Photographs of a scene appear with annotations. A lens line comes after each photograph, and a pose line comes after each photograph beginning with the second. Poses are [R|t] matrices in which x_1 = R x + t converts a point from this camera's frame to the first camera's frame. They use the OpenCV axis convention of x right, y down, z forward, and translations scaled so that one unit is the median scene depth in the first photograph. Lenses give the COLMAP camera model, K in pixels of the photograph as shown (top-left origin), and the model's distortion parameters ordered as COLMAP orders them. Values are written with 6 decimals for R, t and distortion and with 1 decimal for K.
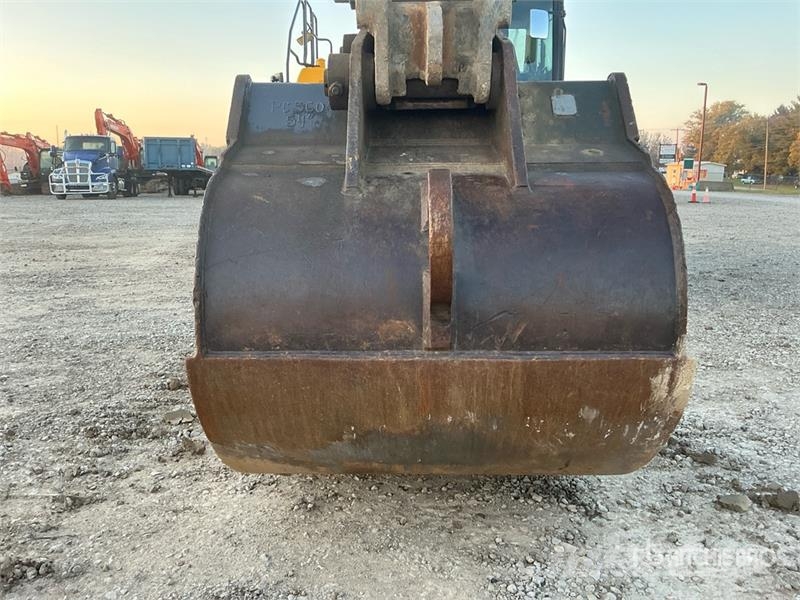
lens RADIAL K [[662.9, 0, 396.4], [0, 662.9, 297.1], [0, 0, 1]] dist [0.132094, -0.274381]
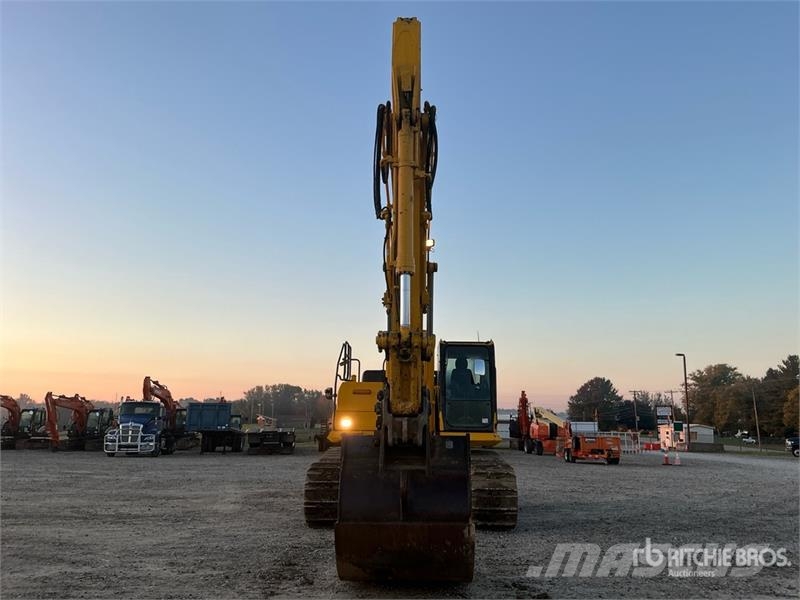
lens RADIAL K [[662.9, 0, 396.4], [0, 662.9, 297.1], [0, 0, 1]] dist [0.132094, -0.274381]
pose [[0.999872, 0.005809, -0.014905, 0.003817], [-0.010863, 0.930531, -0.366053, 0.016011], [0.011744, 0.366168, 0.930475, -0.162449]]
